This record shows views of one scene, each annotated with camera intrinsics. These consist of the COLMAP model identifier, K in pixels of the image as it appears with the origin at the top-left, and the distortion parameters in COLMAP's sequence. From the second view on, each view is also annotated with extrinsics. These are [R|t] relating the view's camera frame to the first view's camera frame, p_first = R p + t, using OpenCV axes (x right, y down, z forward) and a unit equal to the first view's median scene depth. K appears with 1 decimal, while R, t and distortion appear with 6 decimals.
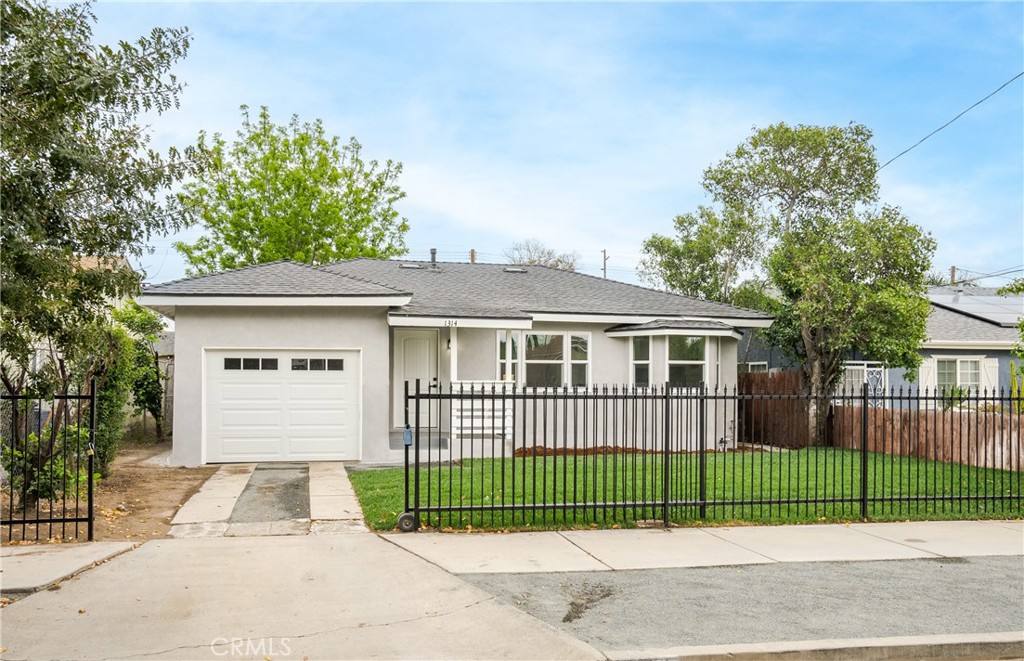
lens RADIAL K [[1184.4, 0, 511.8], [0, 1184.4, 332.6], [0, 0, 1]] dist [0.066187, 0.000000]
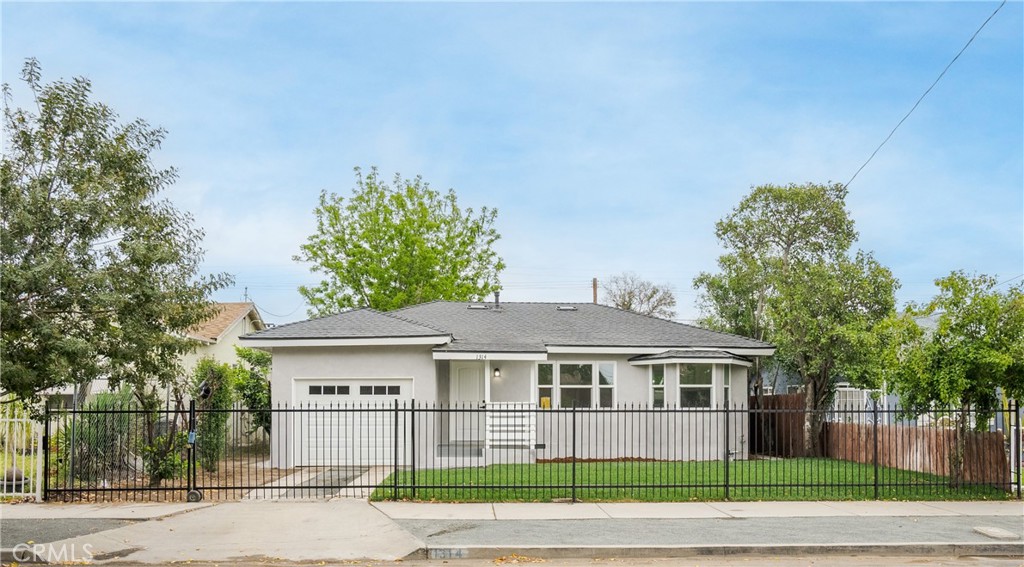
lens RADIAL K [[1406.3, 0, 512.2], [0, 1406.3, 285.4], [0, 0, 1]] dist [0.000762, 0.000000]
pose [[0.983441, -0.021063, -0.180000, 0.221848], [0.012604, 0.998767, -0.048010, -0.010079], [0.180790, 0.044946, 0.982494, -0.415653]]
